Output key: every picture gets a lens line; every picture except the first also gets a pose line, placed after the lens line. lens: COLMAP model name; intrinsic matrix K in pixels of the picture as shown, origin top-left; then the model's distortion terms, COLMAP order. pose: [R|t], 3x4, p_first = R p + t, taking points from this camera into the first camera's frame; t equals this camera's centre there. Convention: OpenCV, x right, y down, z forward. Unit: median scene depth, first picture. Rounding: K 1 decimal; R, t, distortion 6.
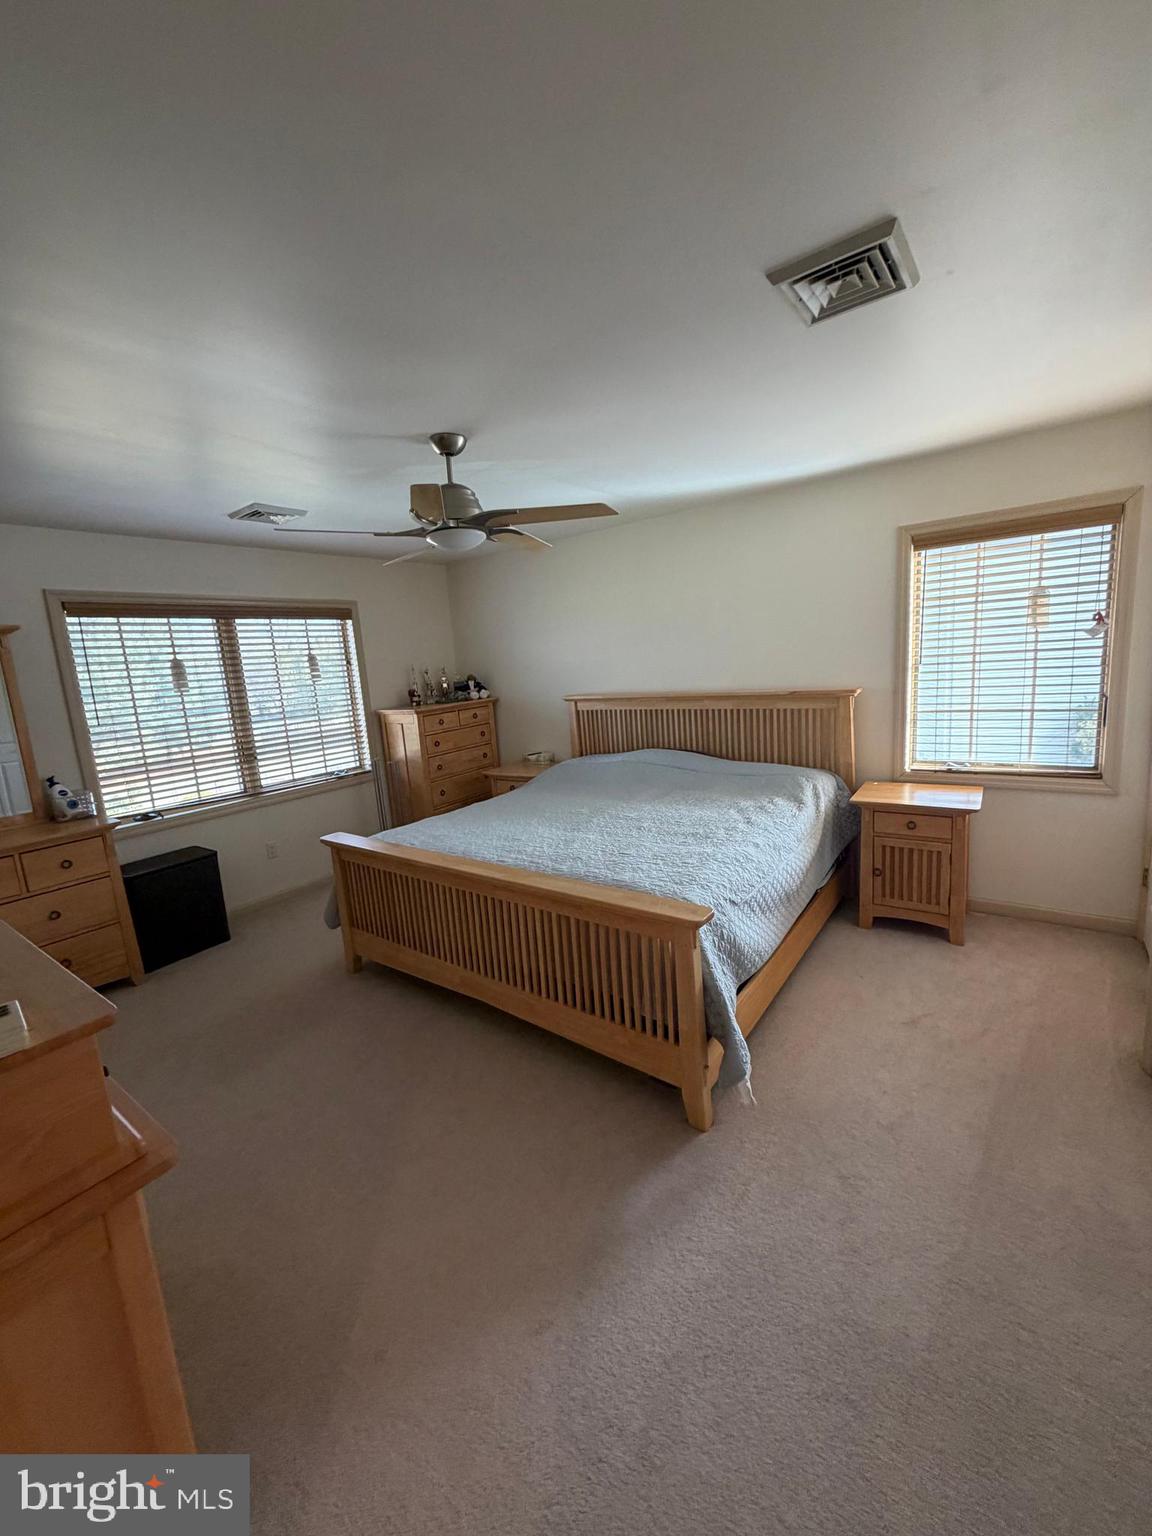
lens RADIAL K [[618.1, 0, 568.9], [0, 618.1, 766.5], [0, 0, 1]] dist [0.002369, -0.000054]
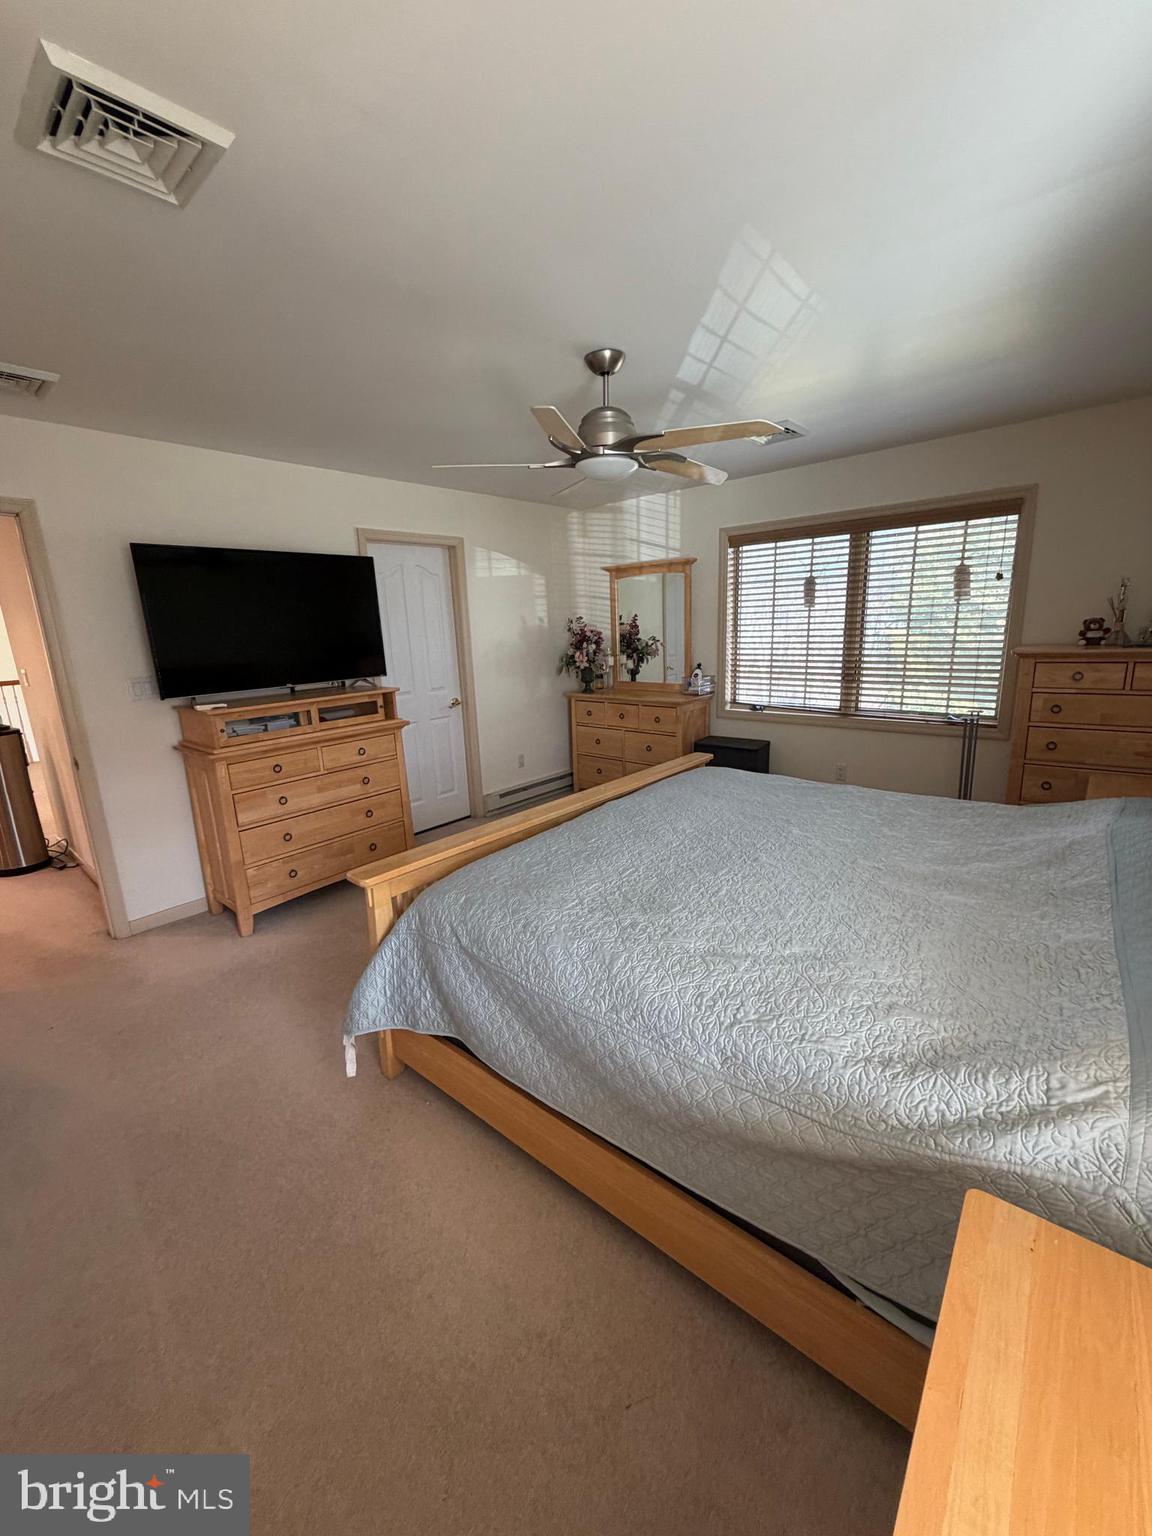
lens RADIAL K [[618.1, 0, 569.2], [0, 618.1, 764.3], [0, 0, 1]] dist [0.002369, -0.000054]
pose [[-0.075032, 0.305607, -0.949197, 0.507617], [-0.119470, 0.942269, 0.312820, -0.139635], [0.989999, 0.136872, -0.034189, 0.603665]]
